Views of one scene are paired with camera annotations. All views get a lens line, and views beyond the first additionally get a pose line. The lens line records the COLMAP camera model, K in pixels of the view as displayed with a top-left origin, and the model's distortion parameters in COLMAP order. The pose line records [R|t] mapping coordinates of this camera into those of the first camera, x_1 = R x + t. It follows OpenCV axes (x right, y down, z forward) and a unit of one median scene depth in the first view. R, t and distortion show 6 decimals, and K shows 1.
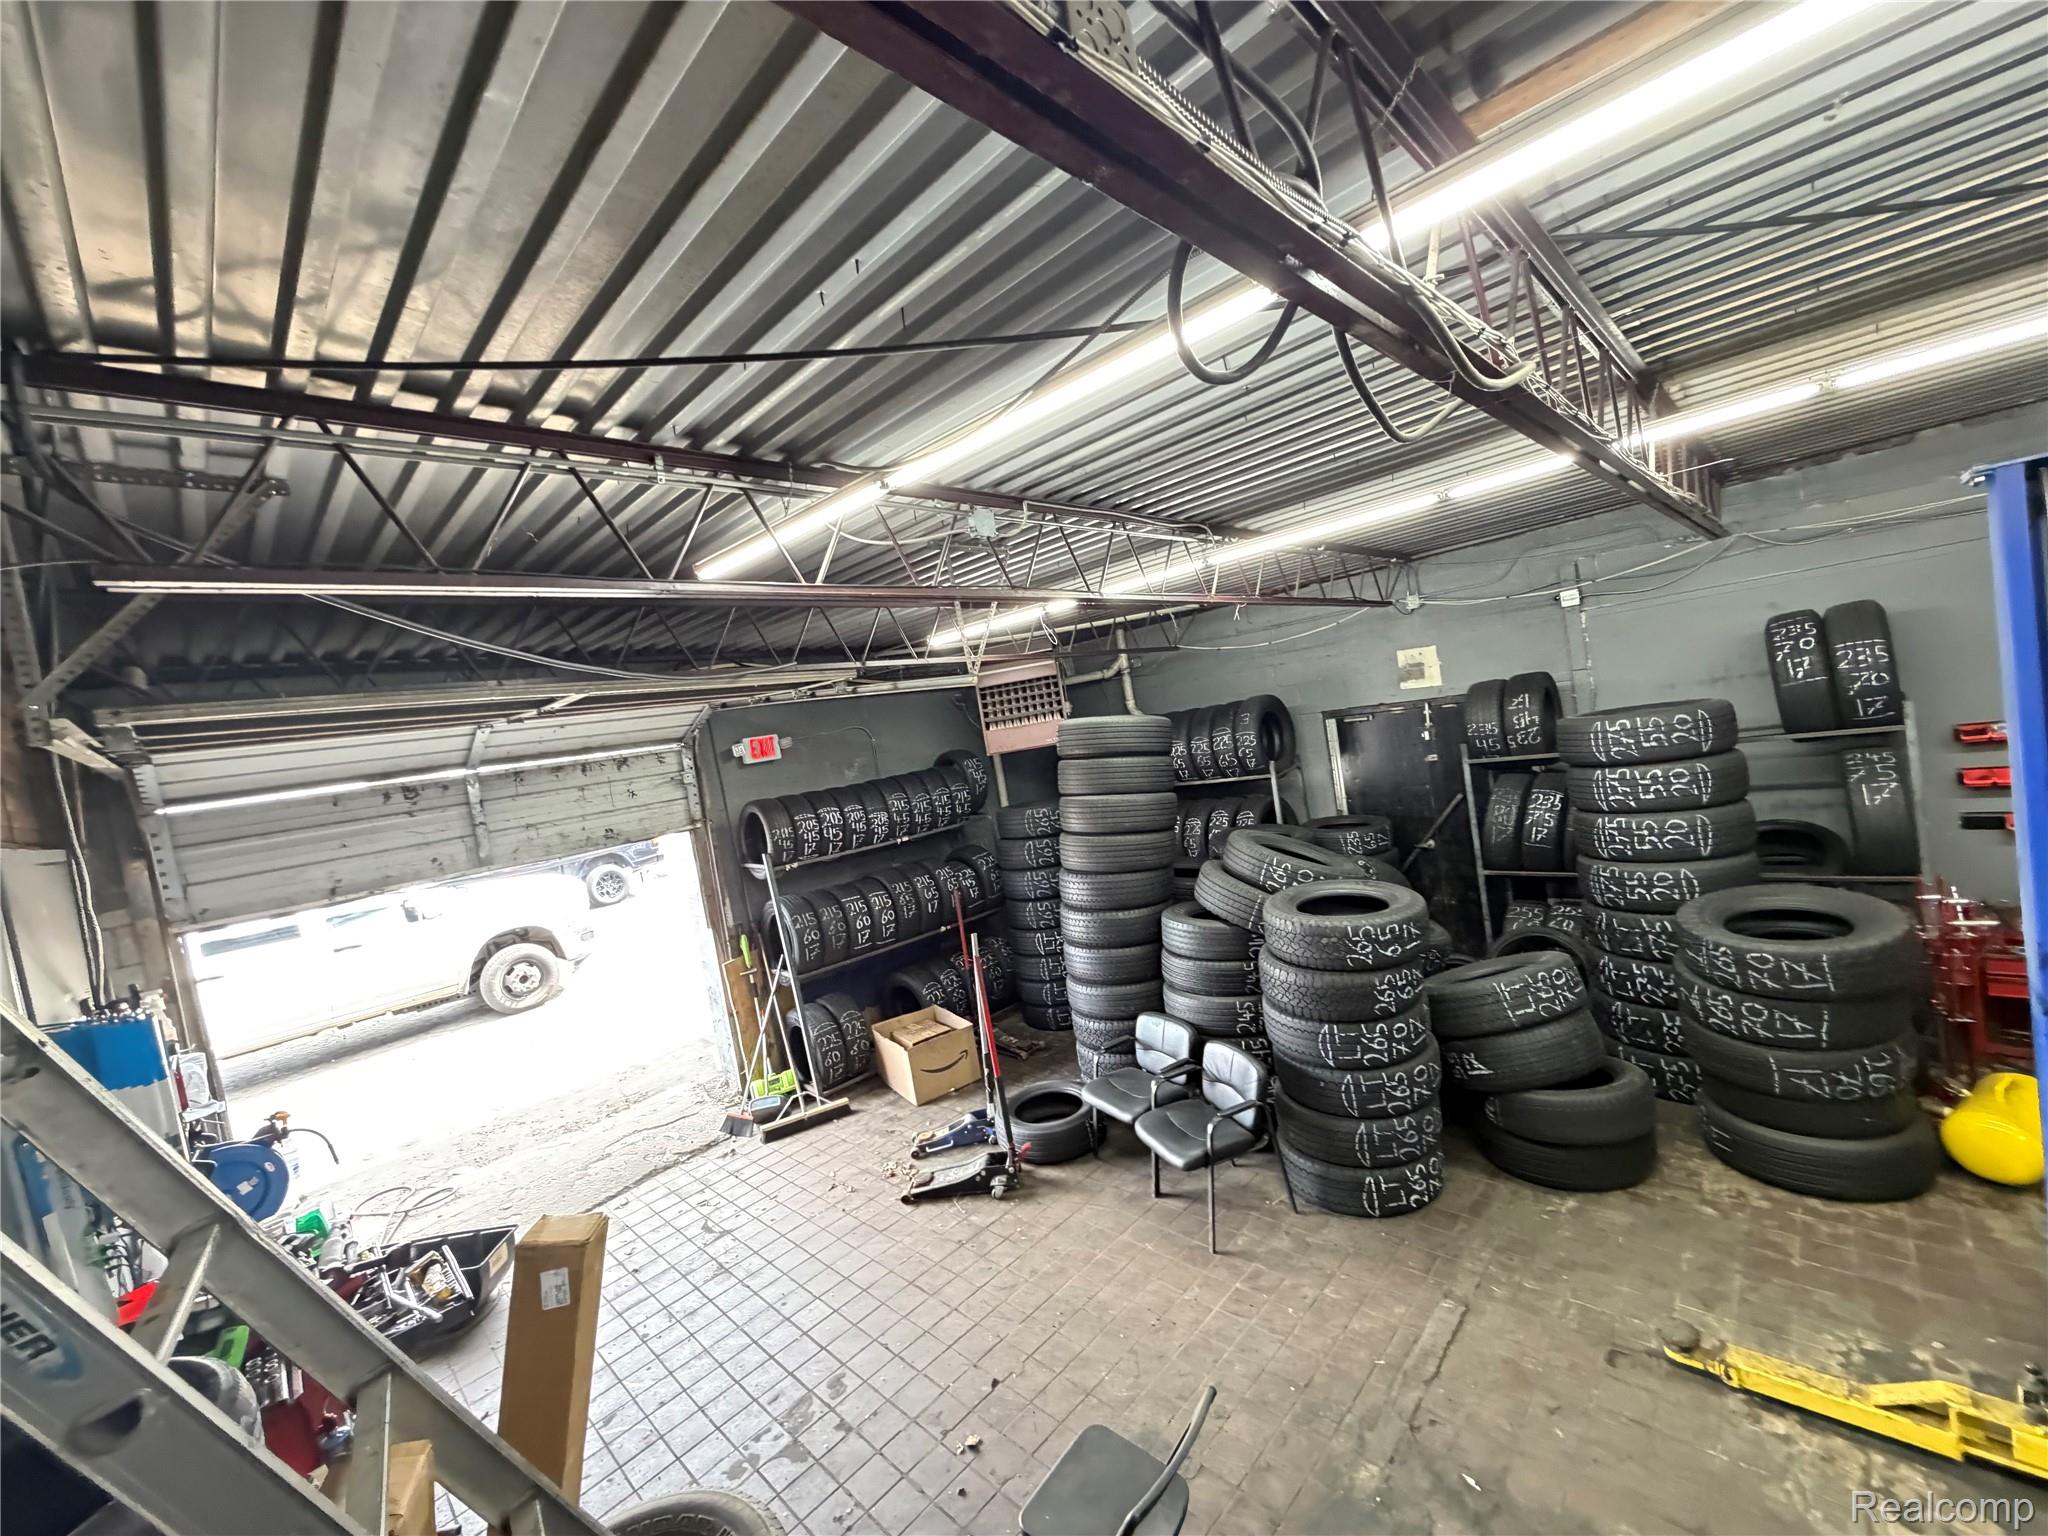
lens RADIAL K [[815.7, 0, 1020.6], [0, 815.7, 768.8], [0, 0, 1]] dist [0.001328, 0.000130]
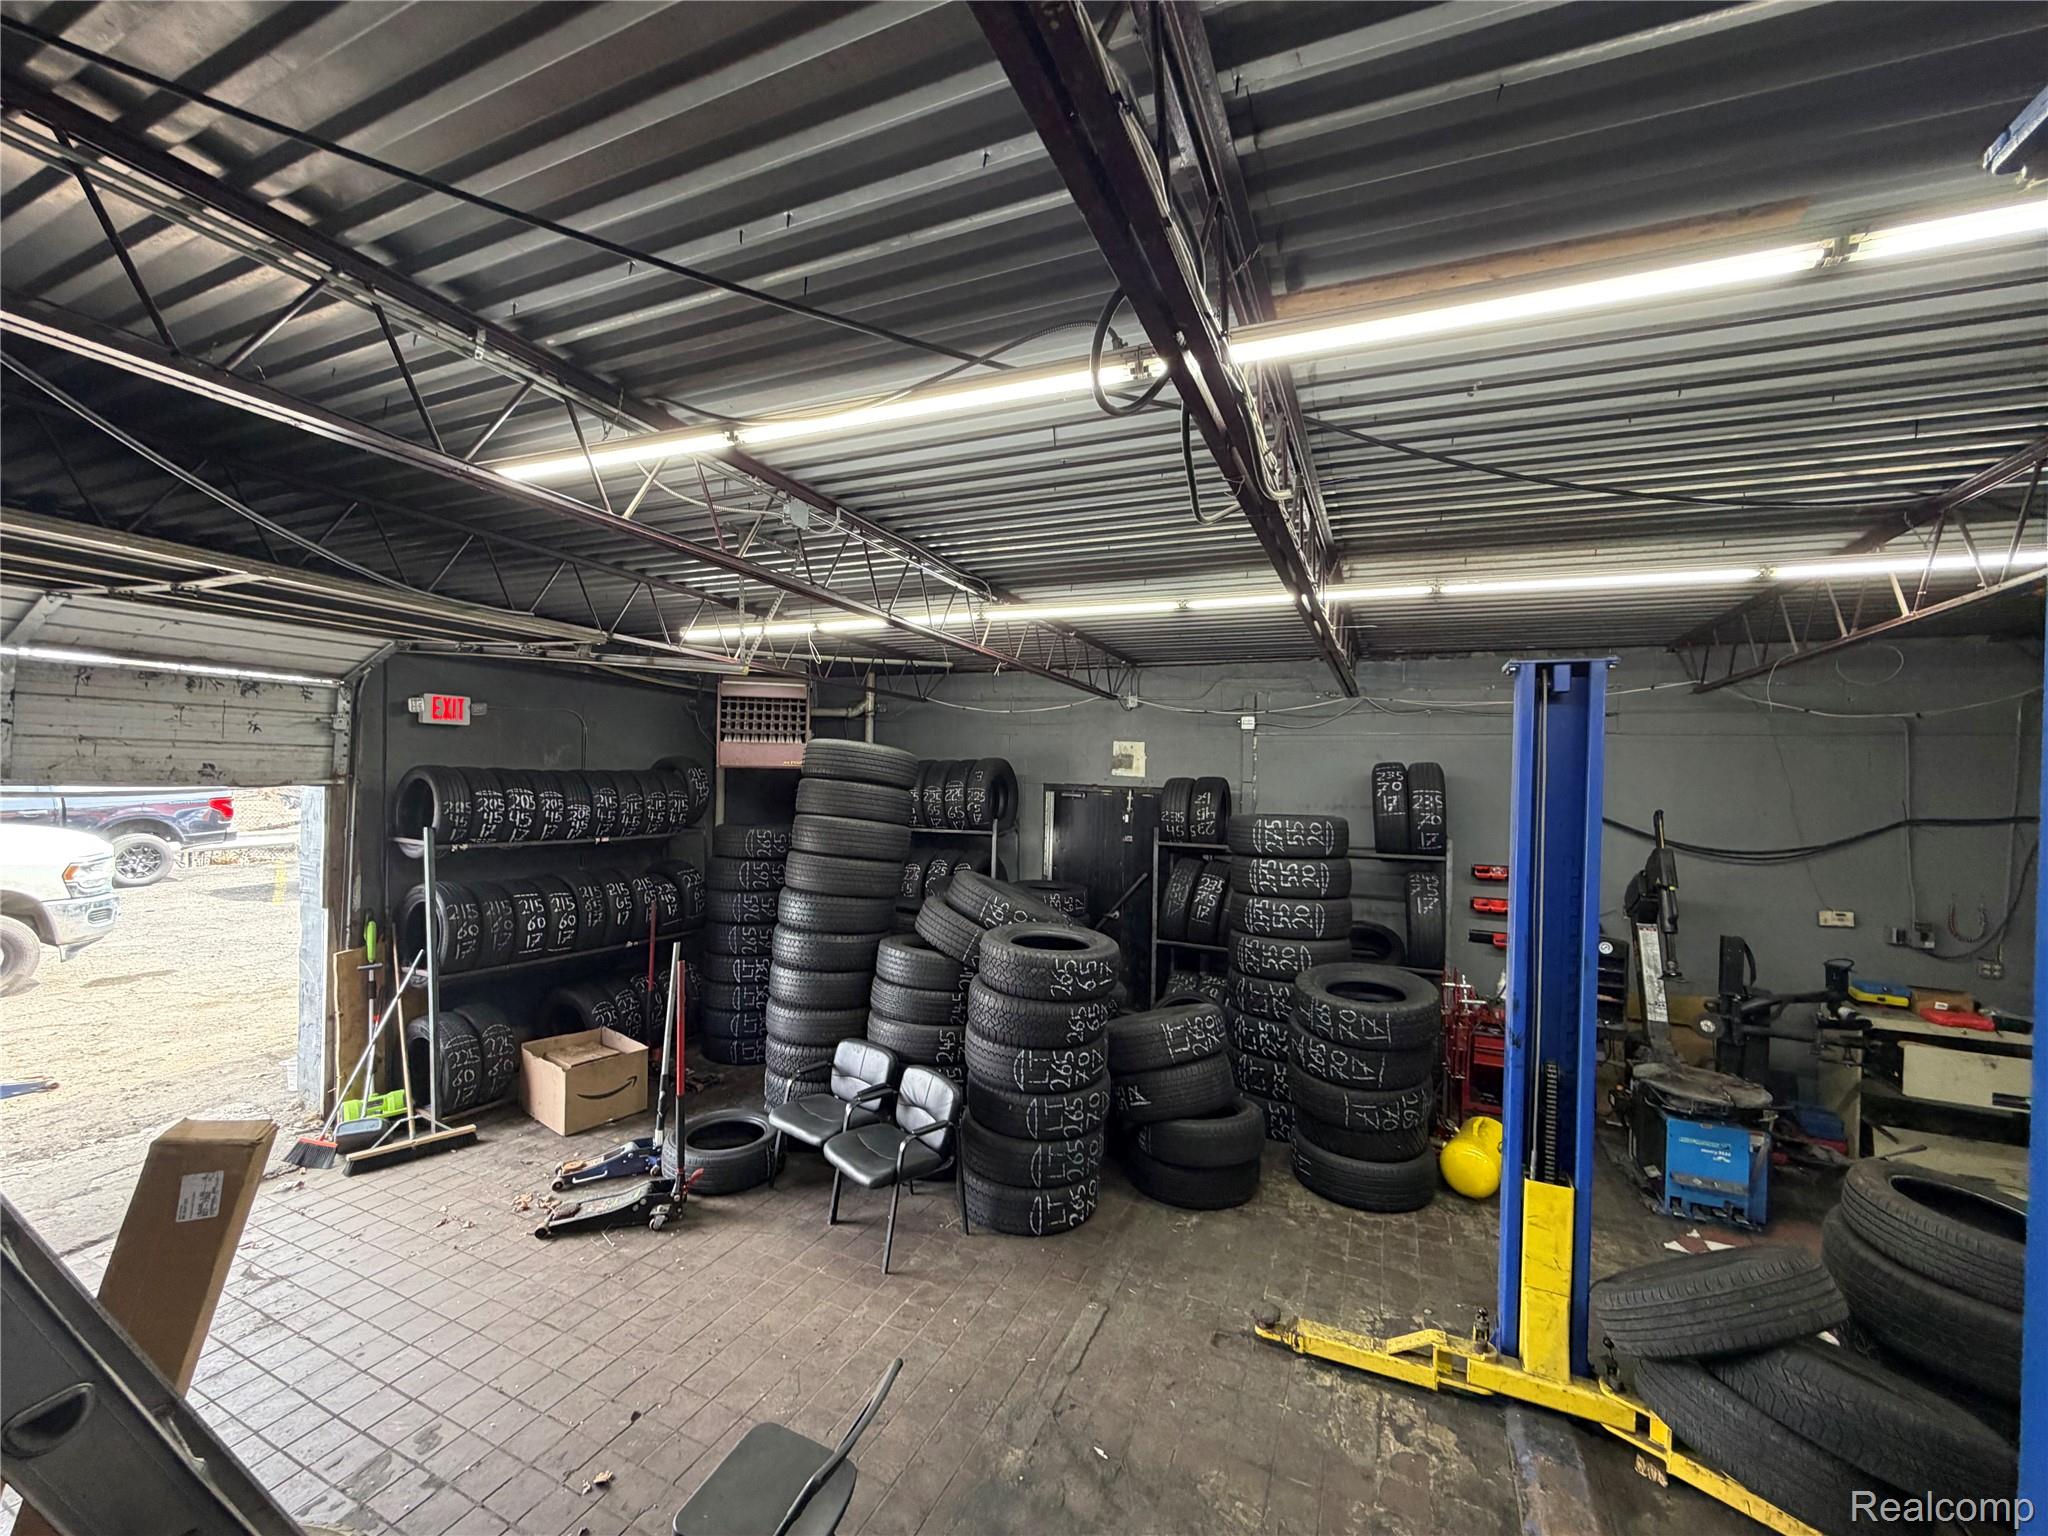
lens RADIAL K [[815.7, 0, 1020.1], [0, 815.7, 769.5], [0, 0, 1]] dist [0.001328, 0.000130]
pose [[0.924114, 0.181640, 0.336186, -0.058334], [-0.153241, 0.982114, -0.109403, 0.064233], [-0.350045, 0.049584, 0.935420, -0.028995]]
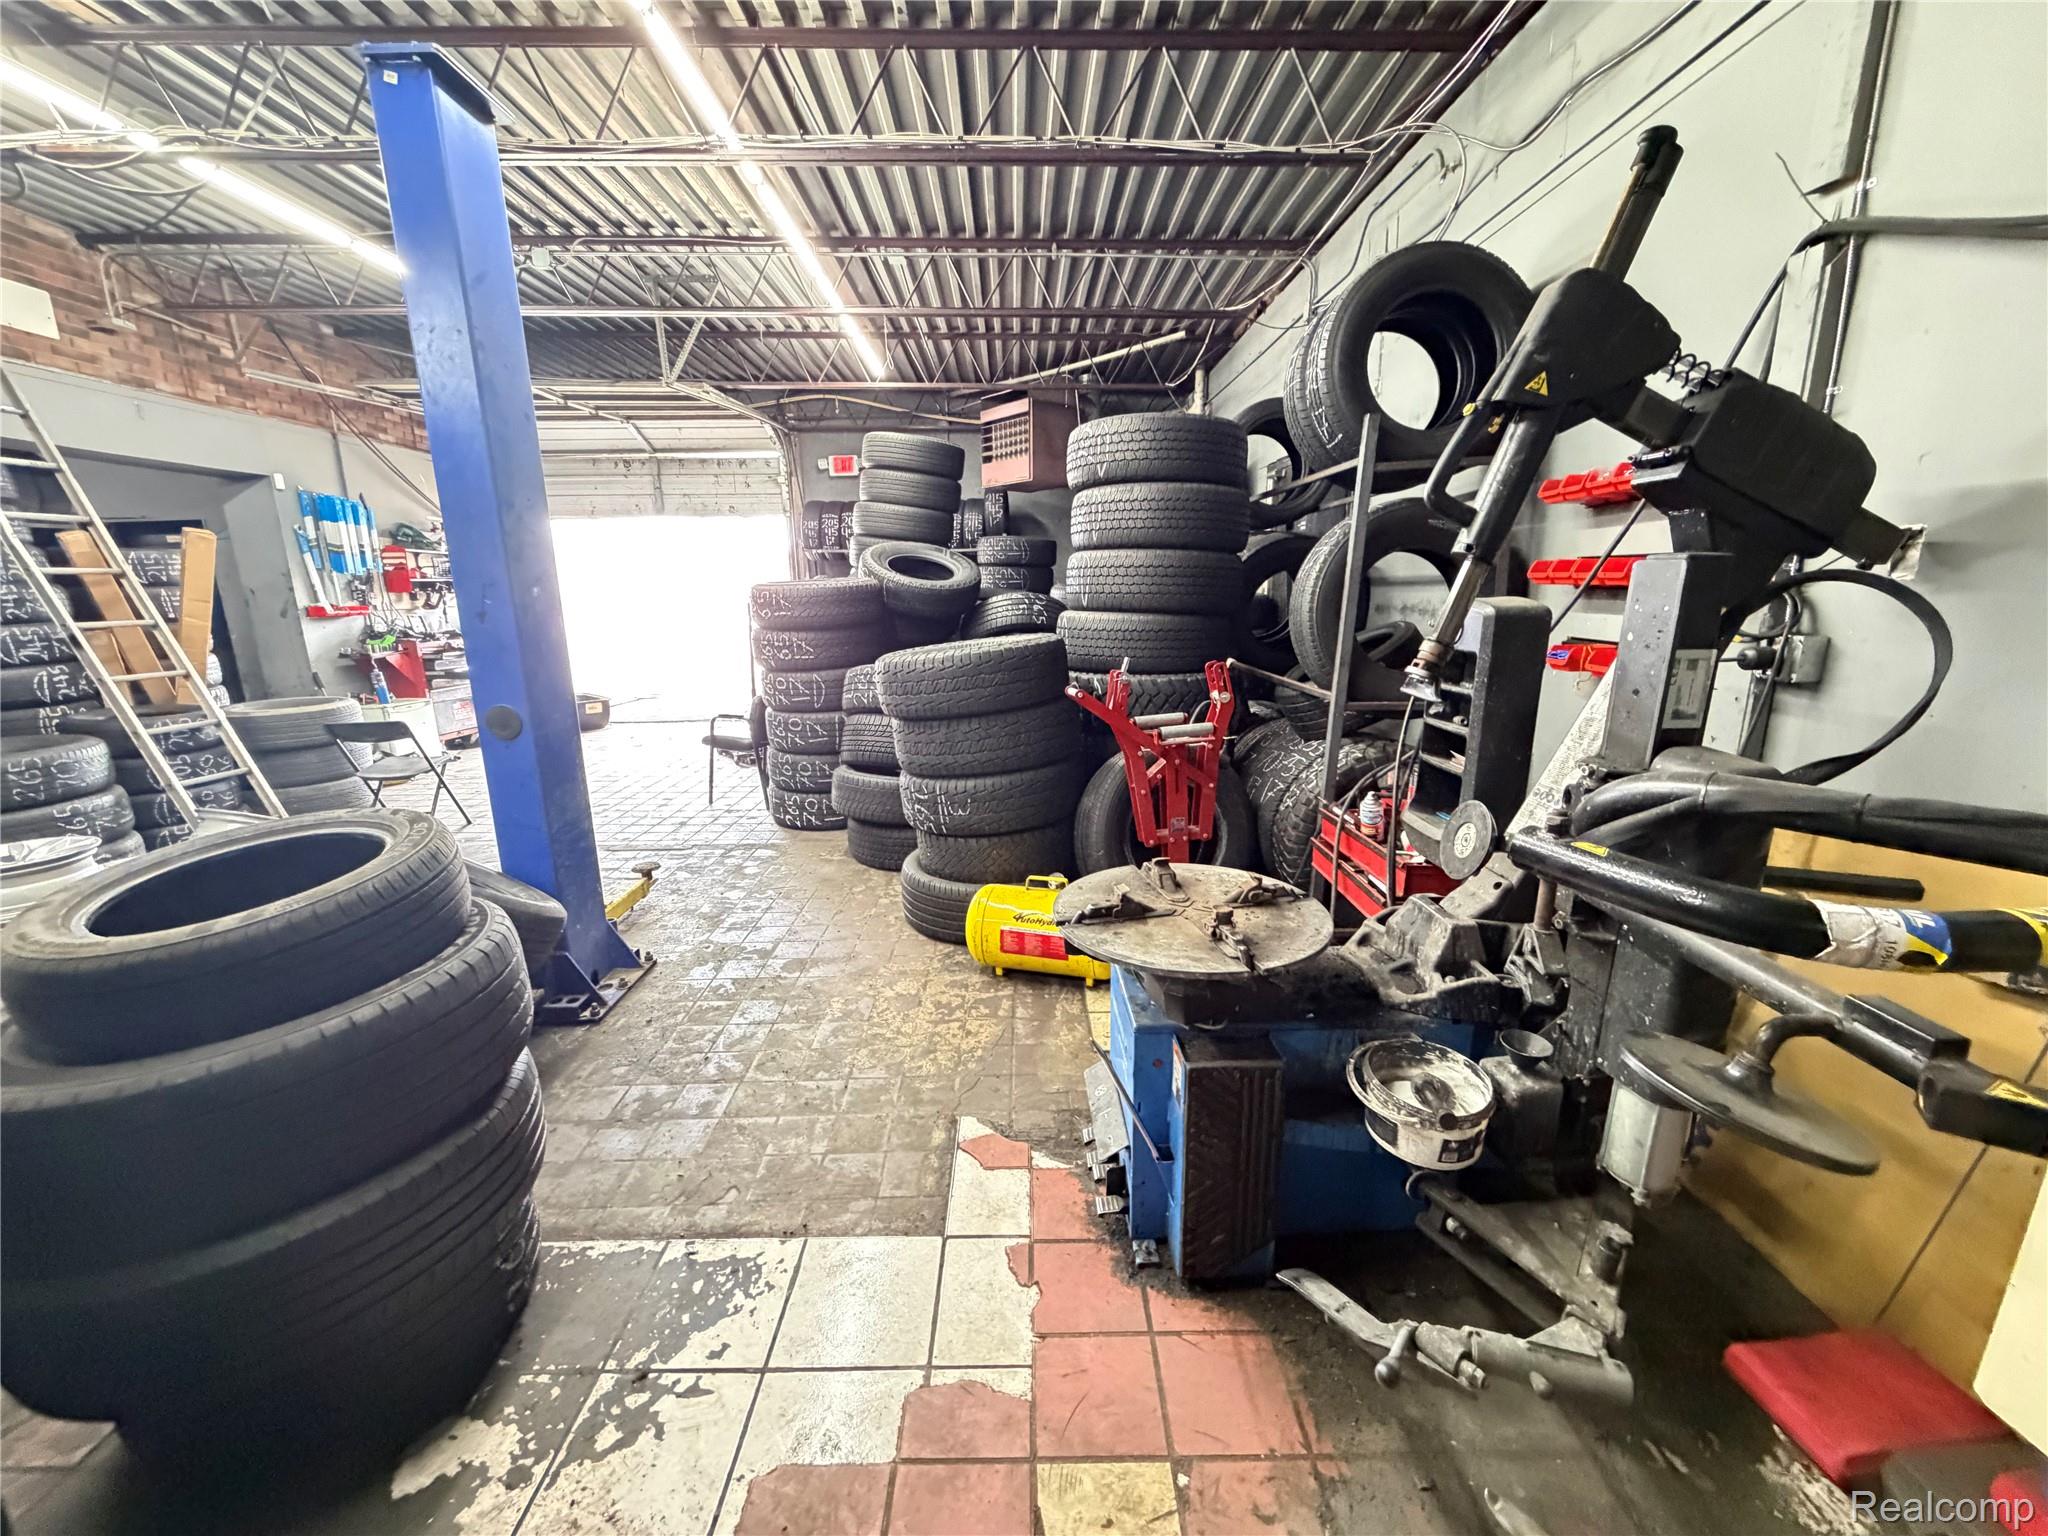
lens RADIAL K [[815.7, 0, 1017.2], [0, 815.7, 767.1], [0, 0, 1]] dist [0.001328, 0.000130]
pose [[0.691146, 0.300272, -0.657384, 1.496506], [-0.138759, 0.947814, 0.287046, 0.034217], [0.709270, -0.107173, 0.696743, 0.357734]]
